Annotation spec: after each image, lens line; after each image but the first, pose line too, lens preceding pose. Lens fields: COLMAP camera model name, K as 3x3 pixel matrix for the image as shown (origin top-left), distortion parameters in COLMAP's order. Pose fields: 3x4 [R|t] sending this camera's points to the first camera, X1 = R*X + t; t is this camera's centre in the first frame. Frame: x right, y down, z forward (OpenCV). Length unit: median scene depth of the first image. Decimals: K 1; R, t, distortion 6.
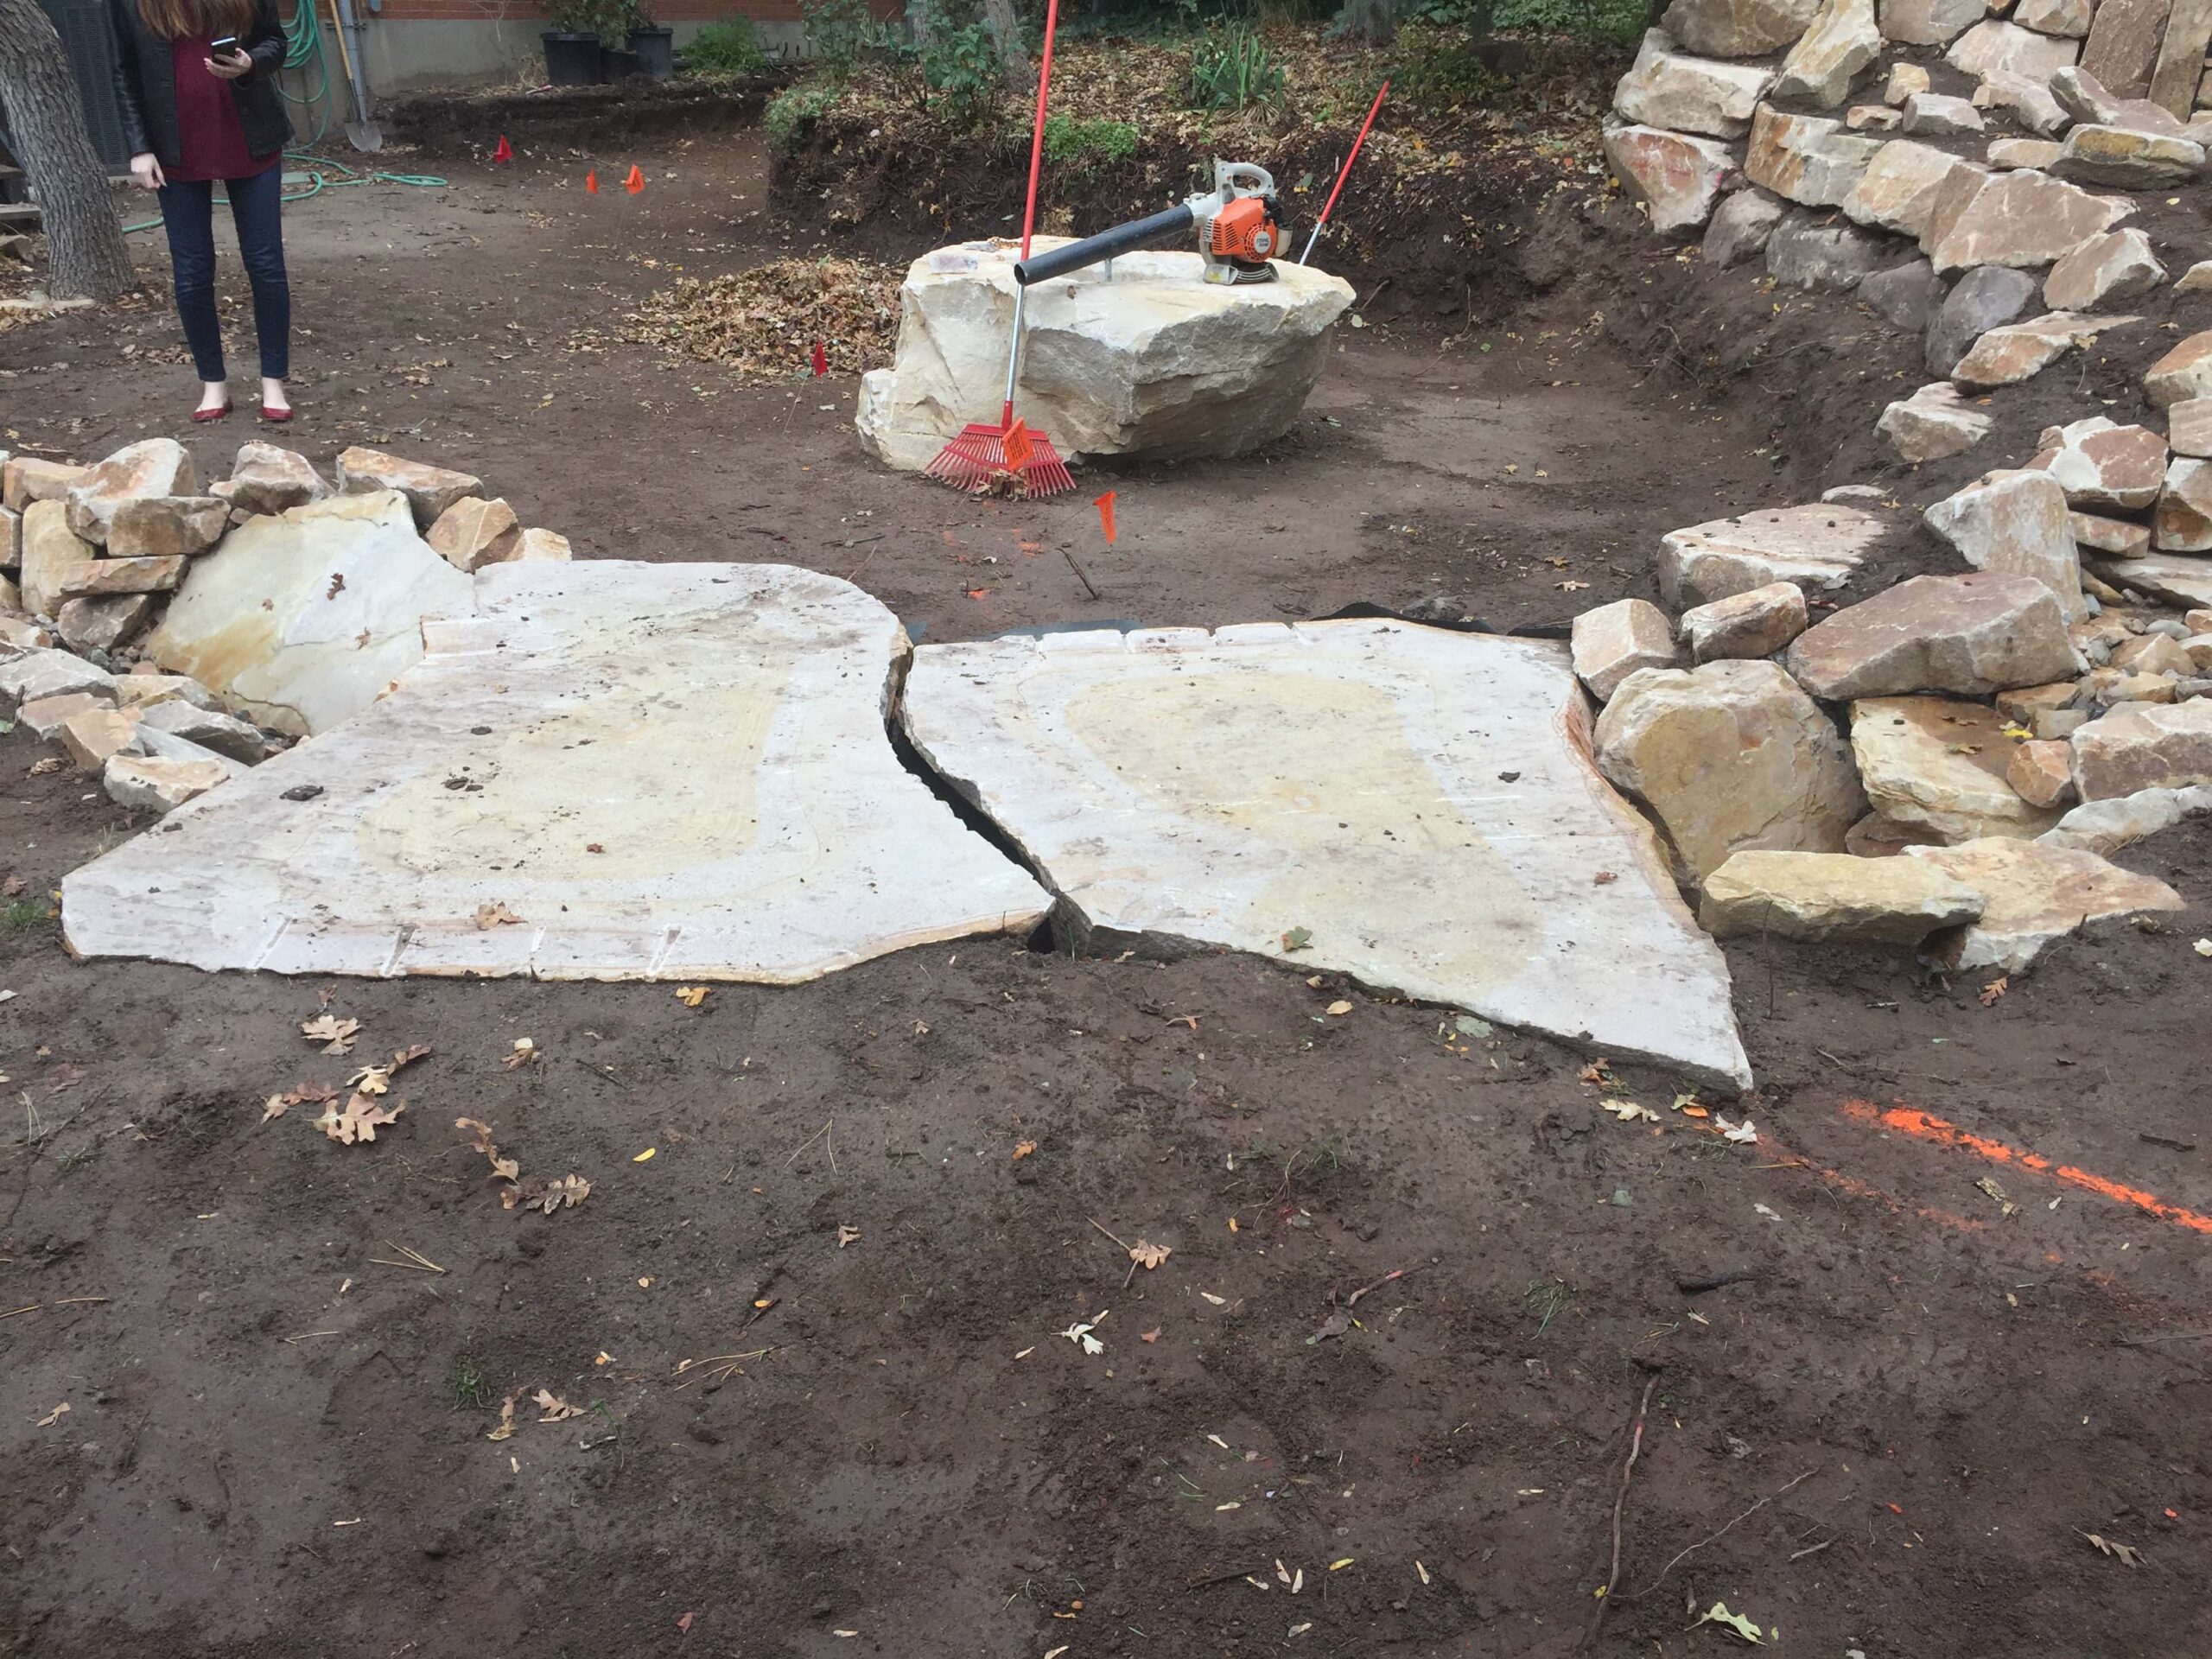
lens RADIAL K [[1889.3, 0, 1102.6], [0, 1889.3, 834.3], [0, 0, 1]] dist [0.090750, -0.130181]
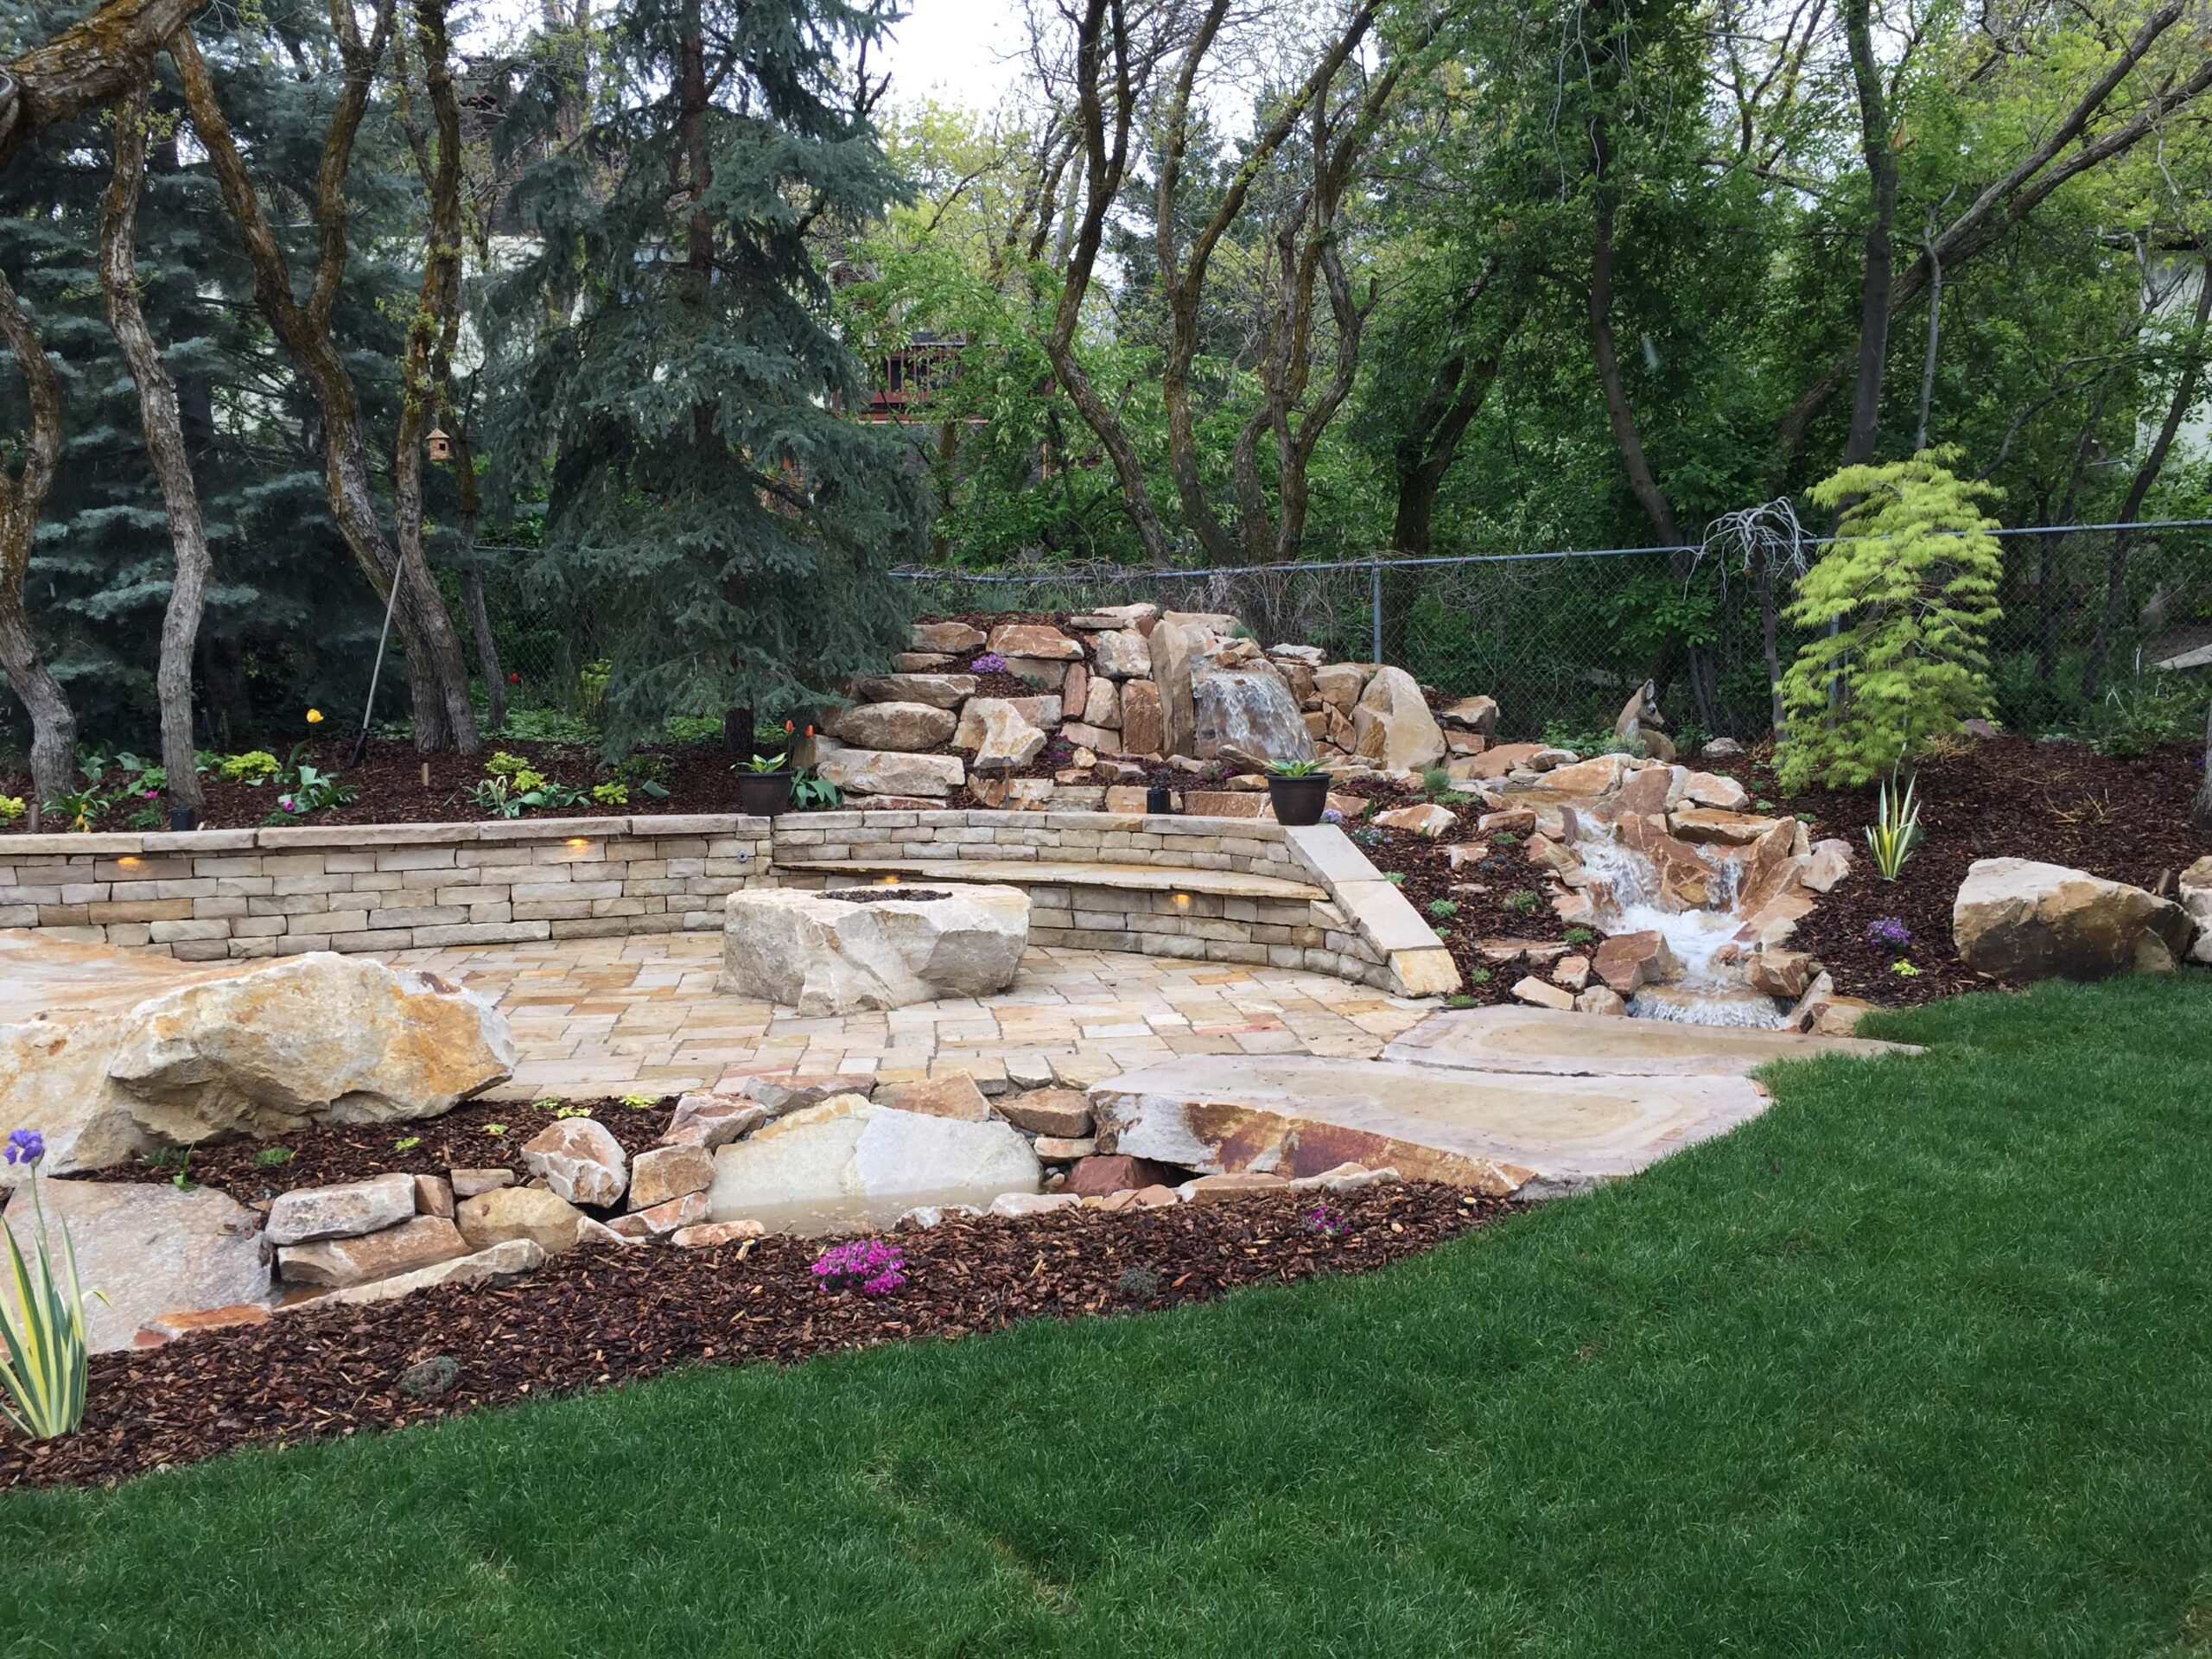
lens RADIAL K [[1884.8, 0, 1103.5], [0, 1884.8, 841.9], [0, 0, 1]] dist [0.056608, -0.009609]
pose [[0.592712, -0.086883, 0.800715, -1.384745], [0.352590, 0.921829, -0.160972, -0.076726], [-0.724136, 0.377734, 0.577013, 0.094183]]
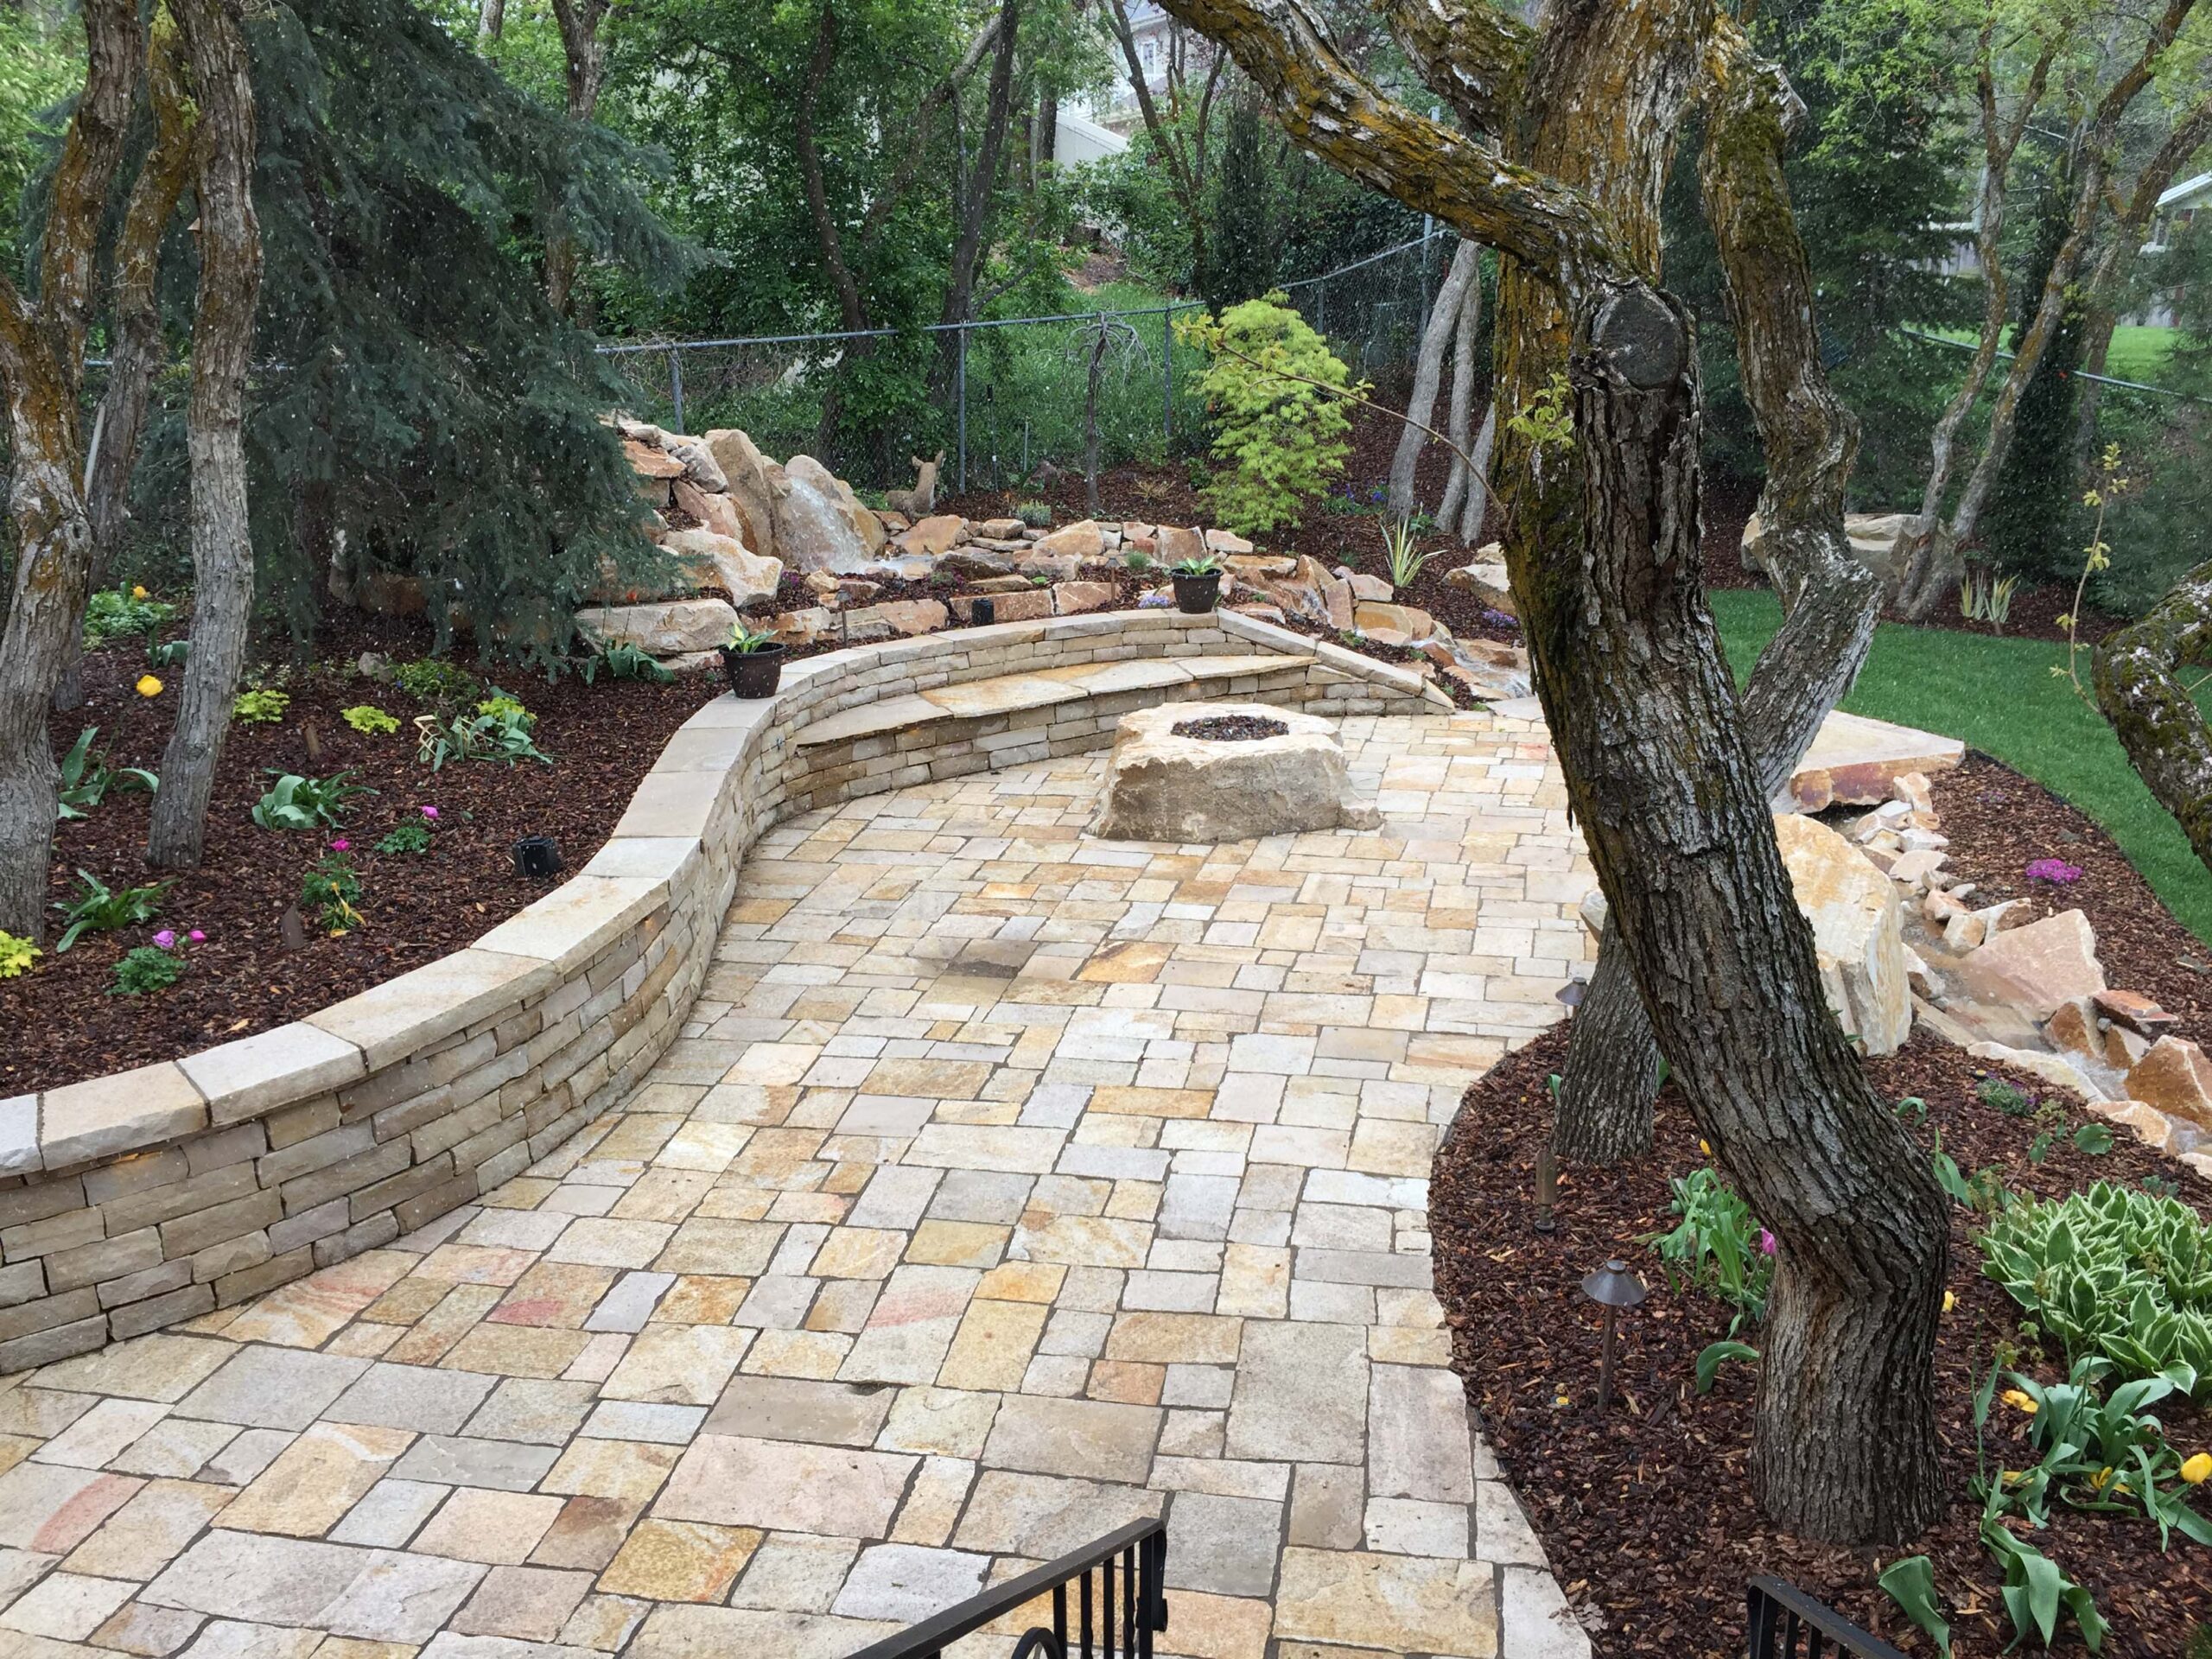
lens RADIAL K [[1873.1, 0, 1114.2], [0, 1873.1, 841.6], [0, 0, 1]] dist [0.056820, -0.079815]
pose [[-0.532004, -0.251539, 0.808517, -1.711045], [0.359133, 0.797687, 0.484479, -1.406522], [-0.766809, 0.548109, -0.334037, 2.275175]]
